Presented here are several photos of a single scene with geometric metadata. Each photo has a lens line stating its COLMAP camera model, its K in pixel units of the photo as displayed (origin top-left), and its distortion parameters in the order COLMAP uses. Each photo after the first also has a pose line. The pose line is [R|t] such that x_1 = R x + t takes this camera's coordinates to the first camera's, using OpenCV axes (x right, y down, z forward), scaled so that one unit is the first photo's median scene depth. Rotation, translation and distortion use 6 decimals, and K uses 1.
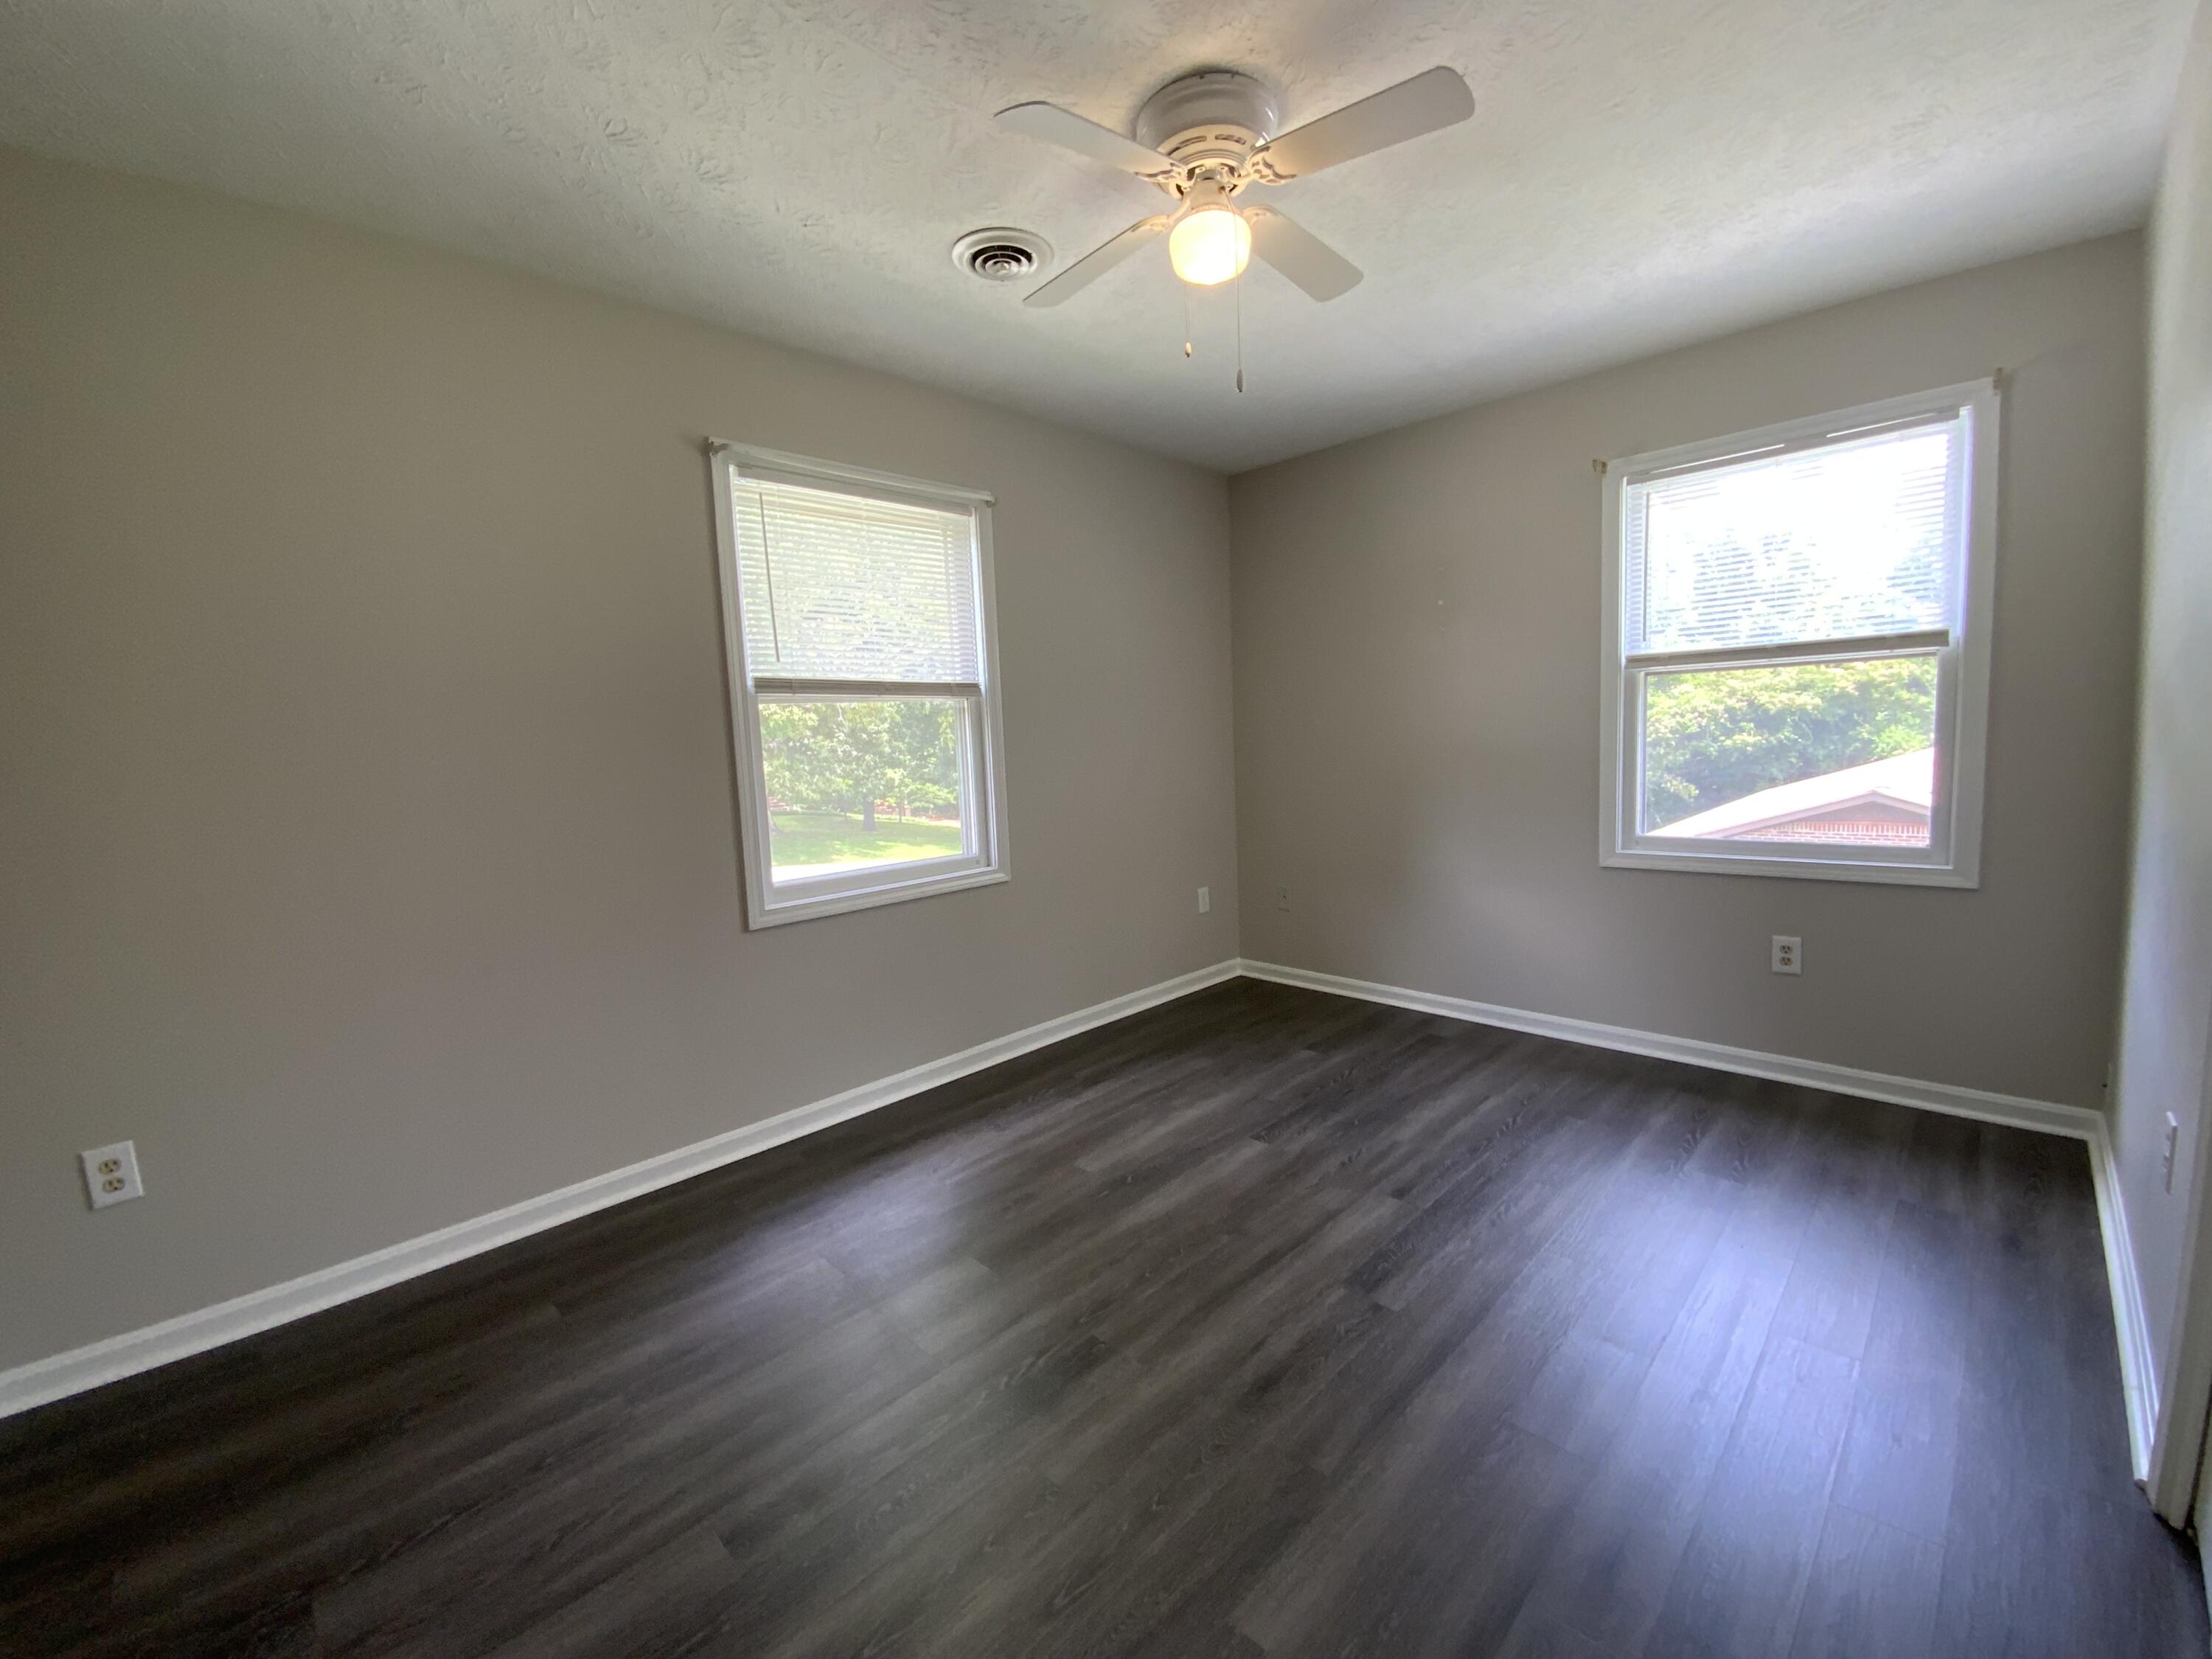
lens RADIAL K [[898.0, 0, 1109.3], [0, 898.0, 831.1], [0, 0, 1]] dist [0.009396, -0.000334]
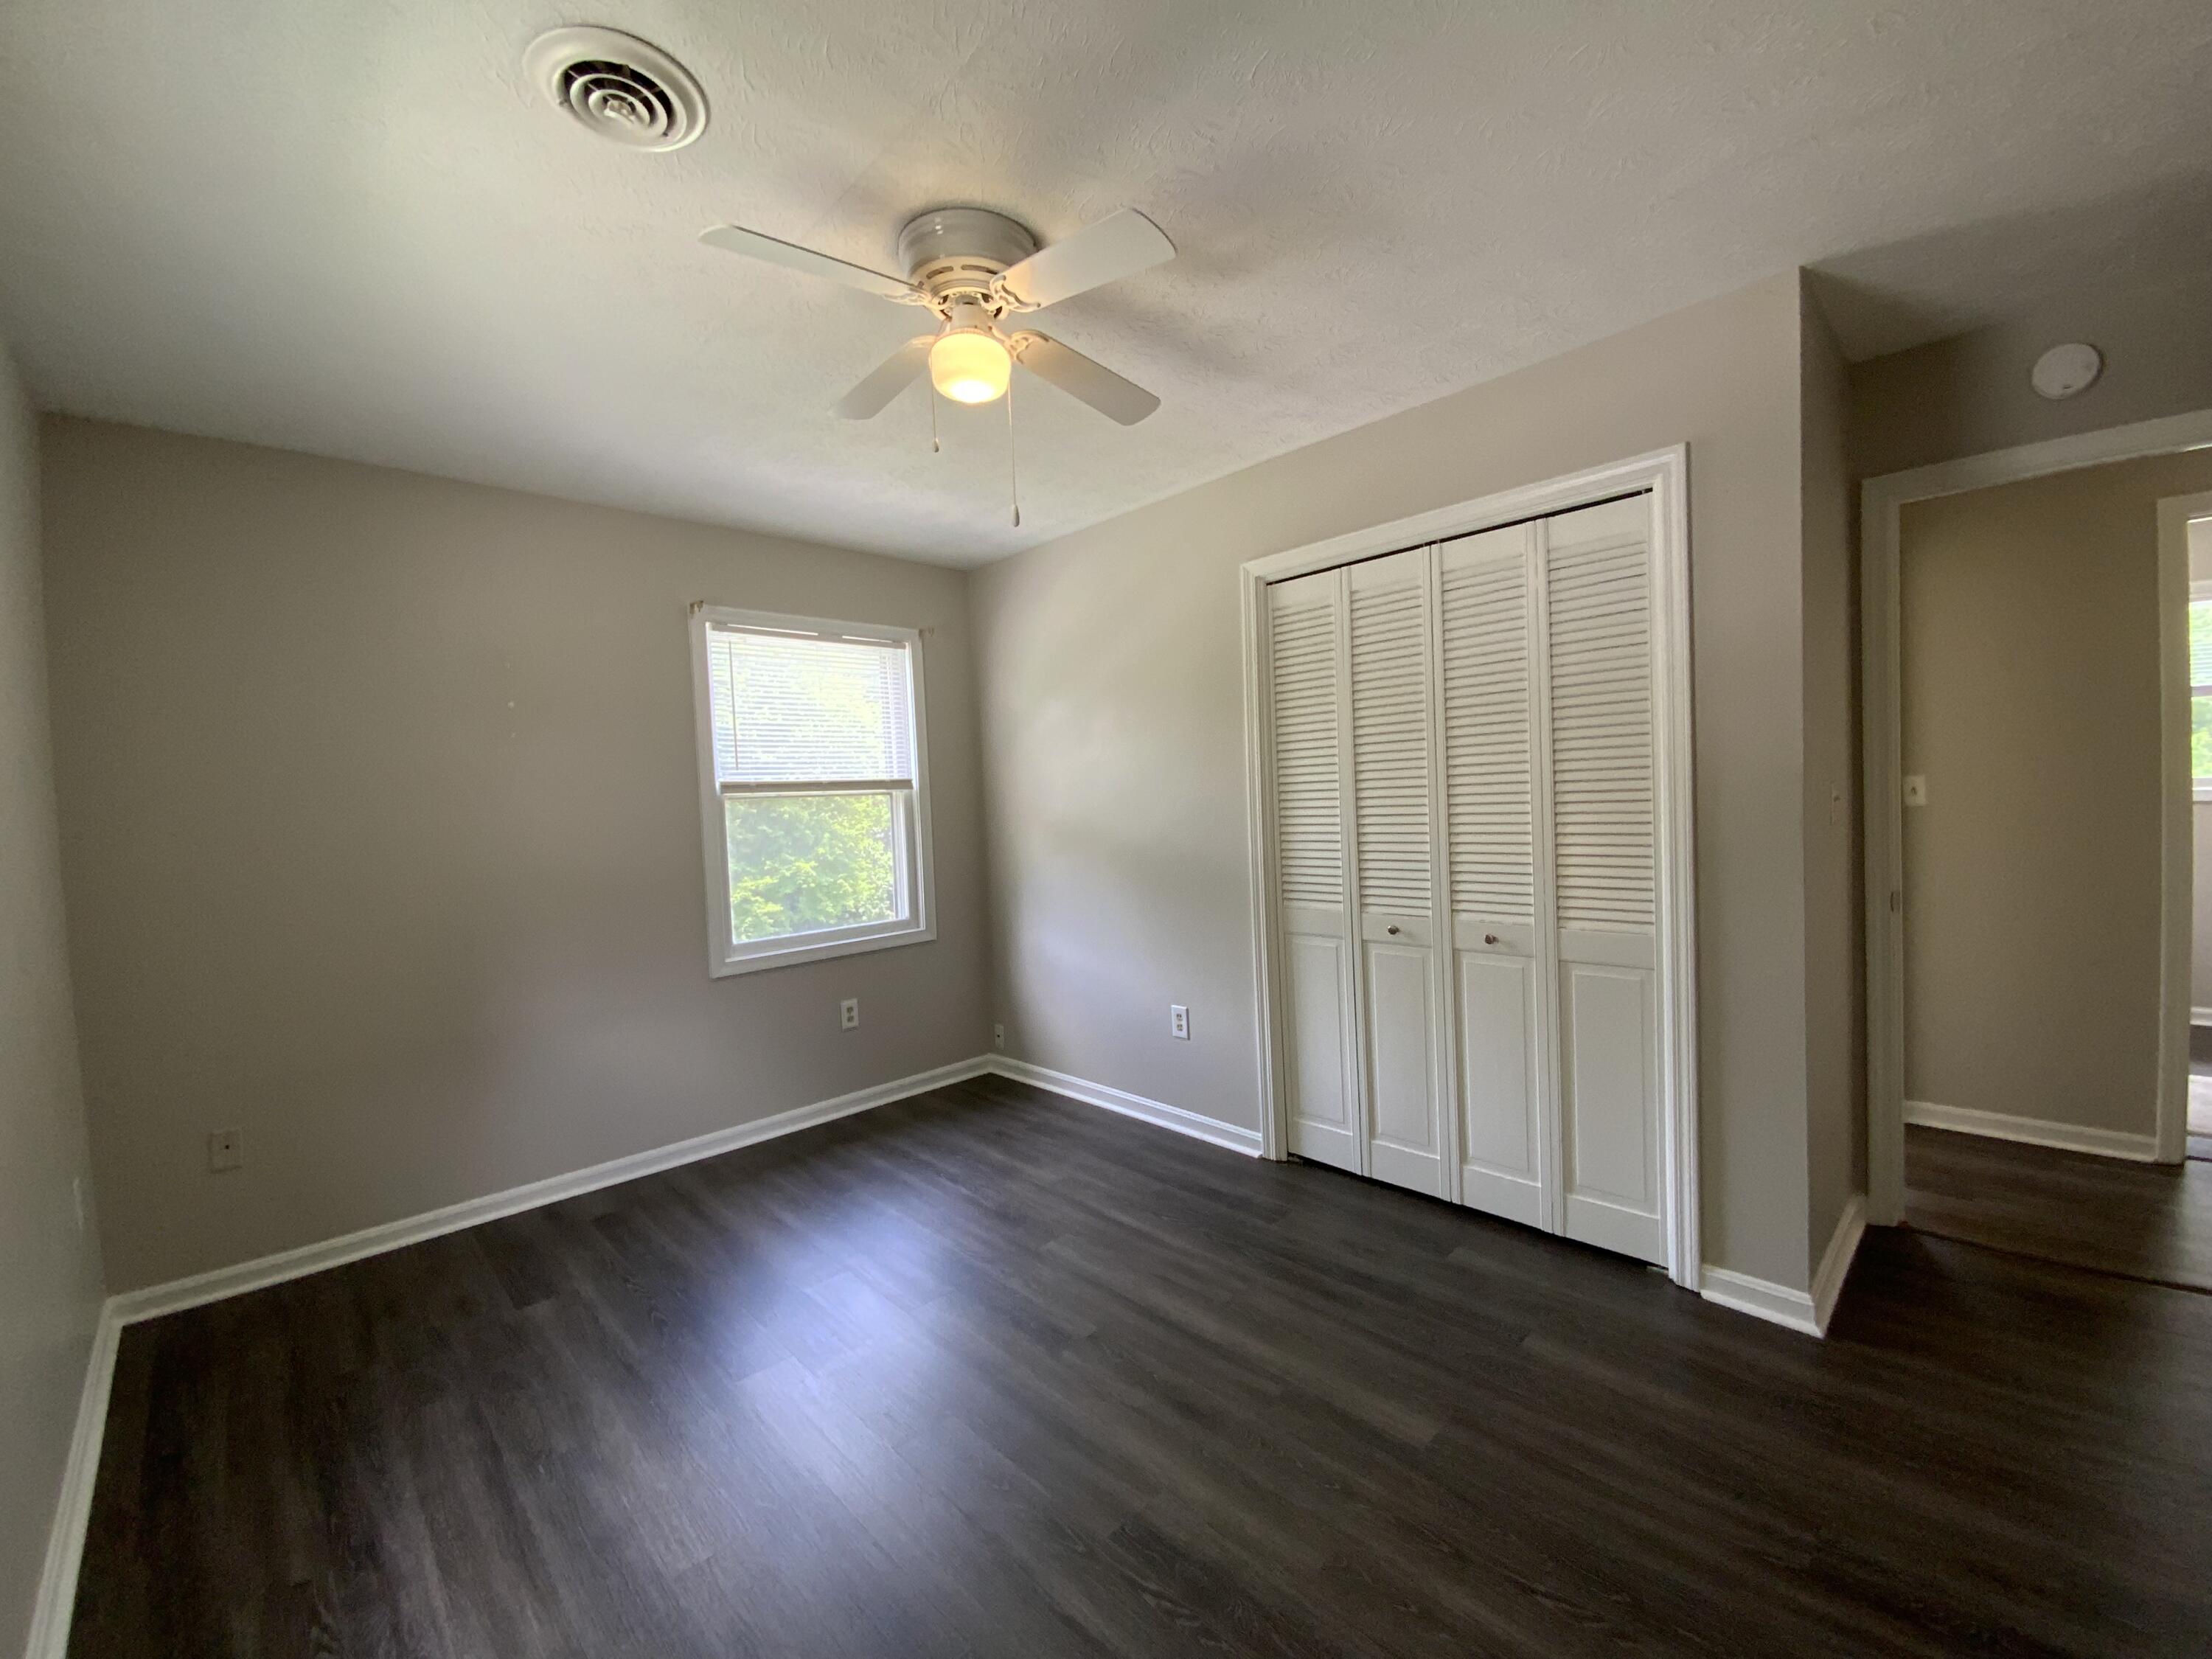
lens RADIAL K [[899.2, 0, 1106.0], [0, 899.2, 829.5], [0, 0, 1]] dist [0.000577, -0.009964]
pose [[0.026326, 0.001921, 0.999652, -0.587477], [0.143770, 0.989595, -0.005688, -0.072684], [-0.989261, 0.143869, 0.025776, 0.595545]]
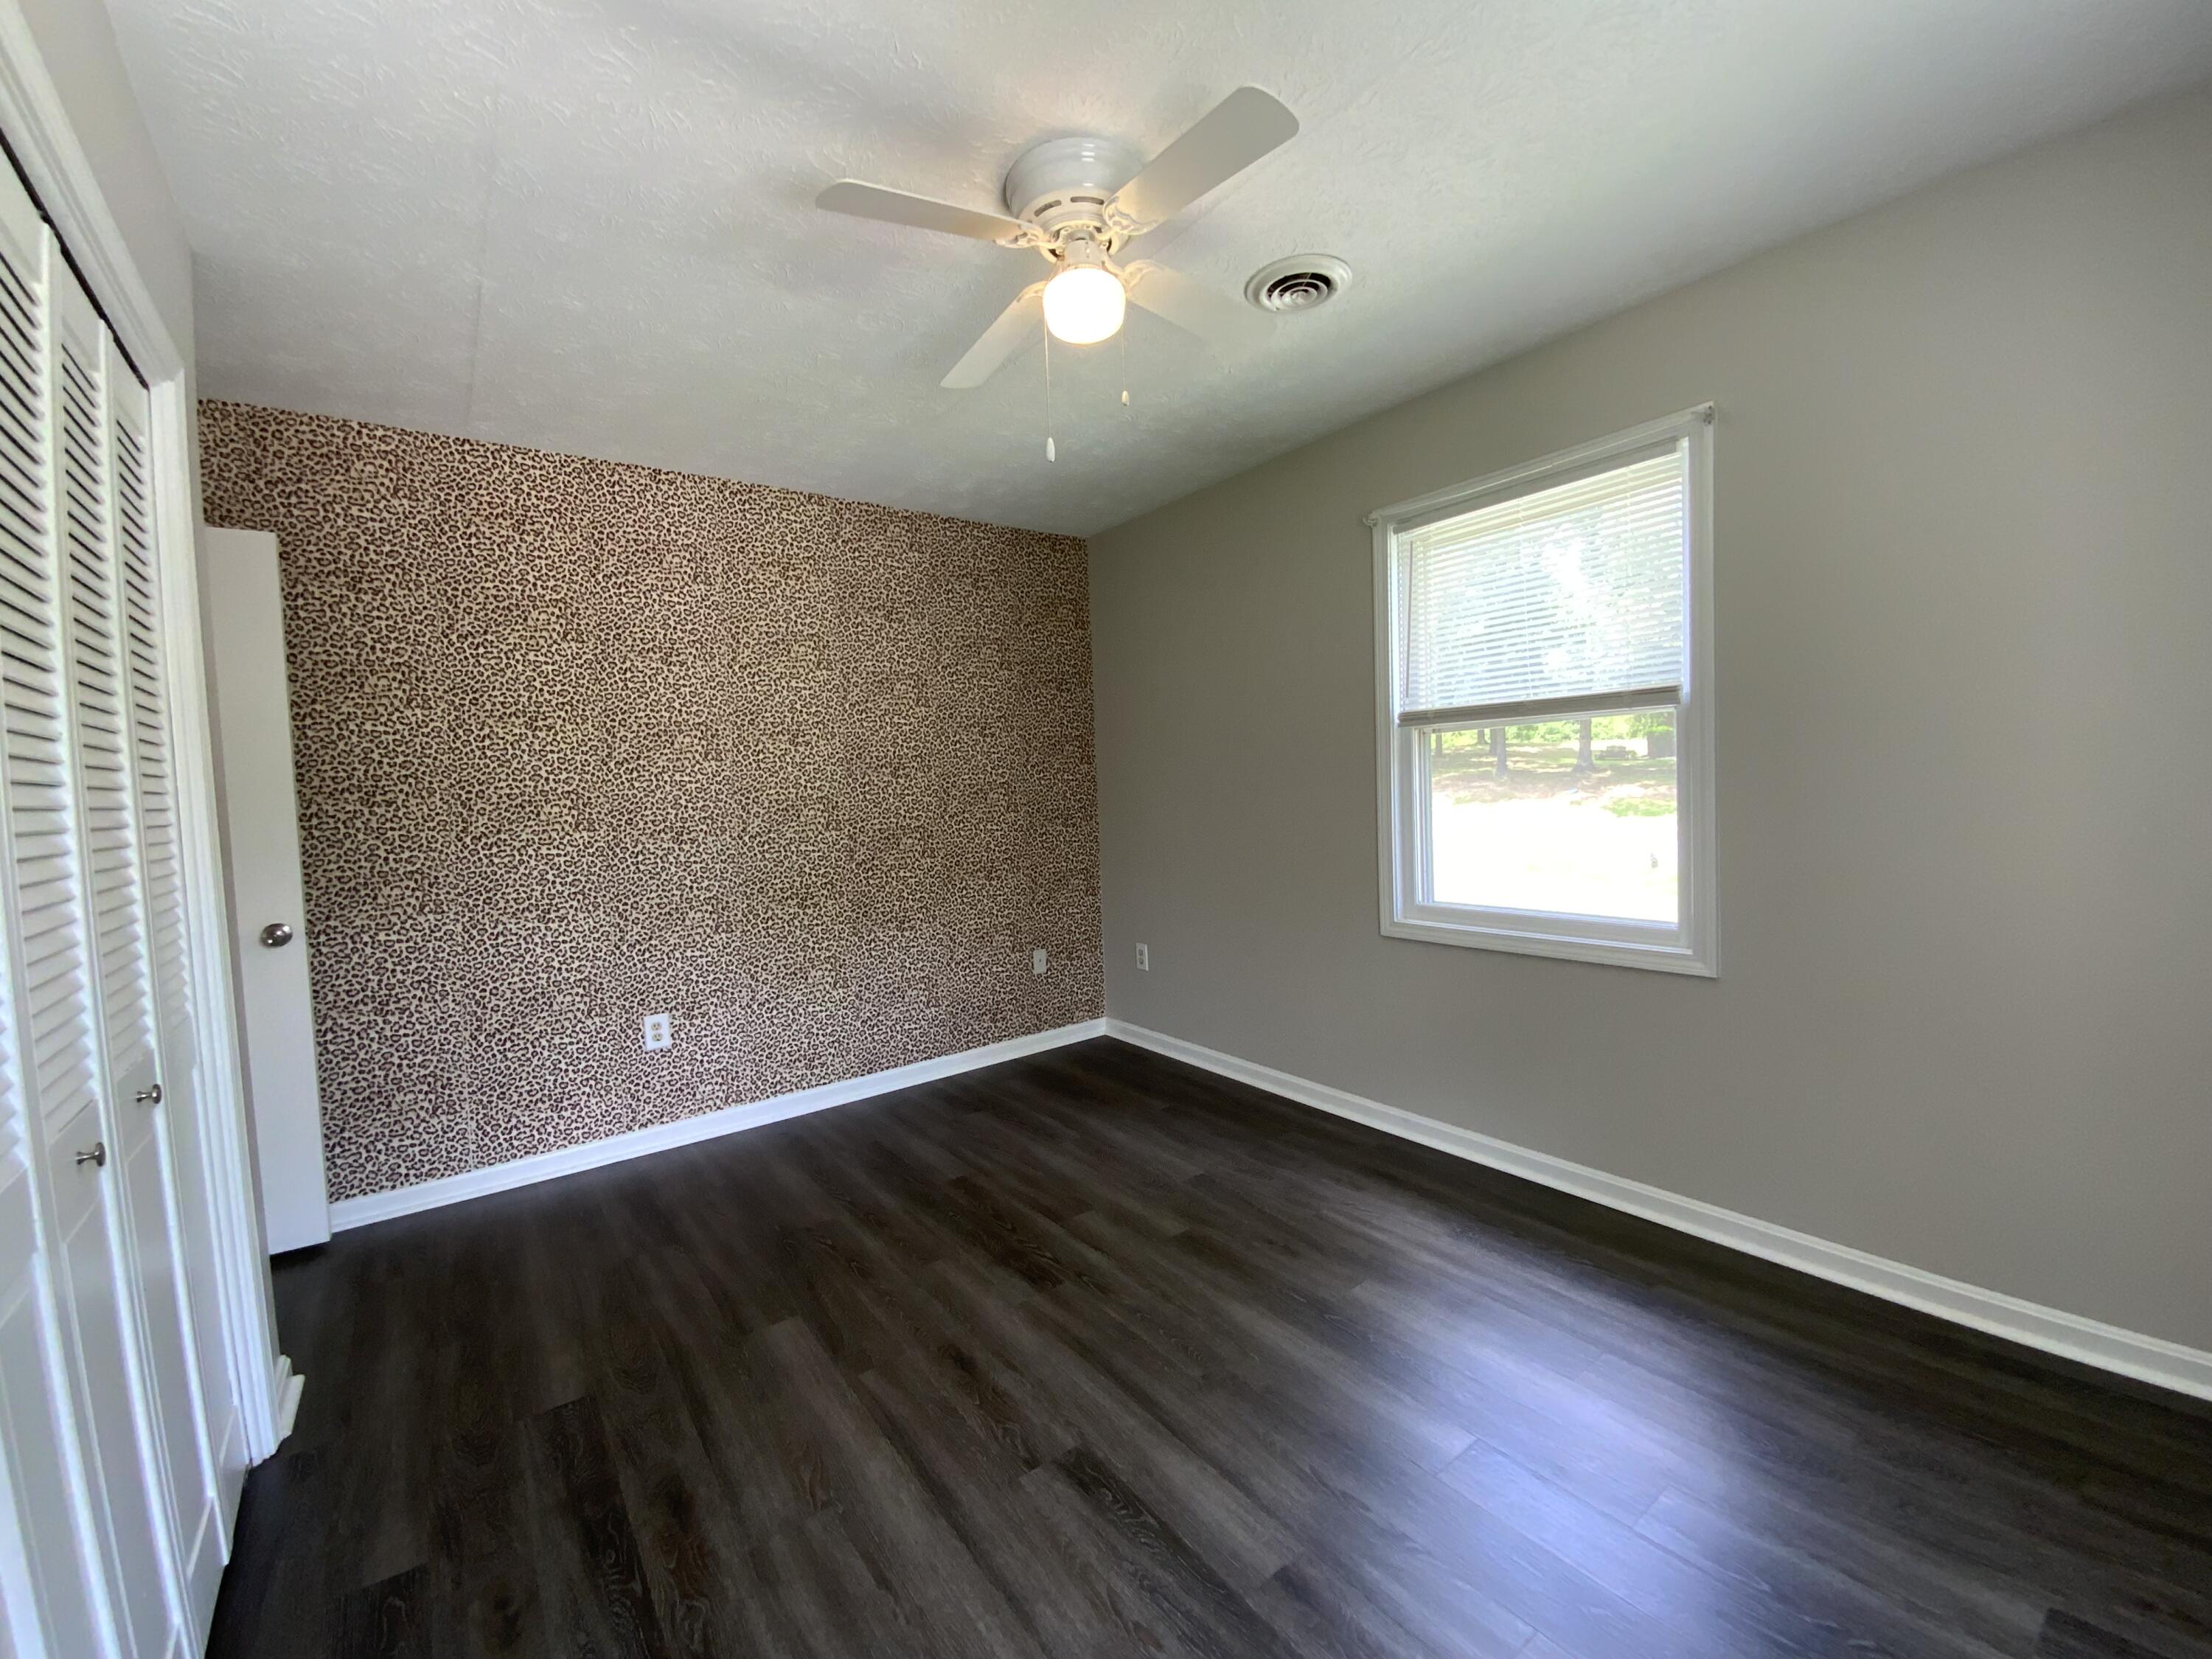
lens RADIAL K [[898.0, 0, 1109.3], [0, 898.0, 831.1], [0, 0, 1]] dist [0.009396, -0.000334]
pose [[-0.136713, 0.101366, -0.985411, 0.748953], [-0.060578, 0.992034, 0.110452, -0.123710], [0.988757, 0.074794, -0.129484, 0.788176]]
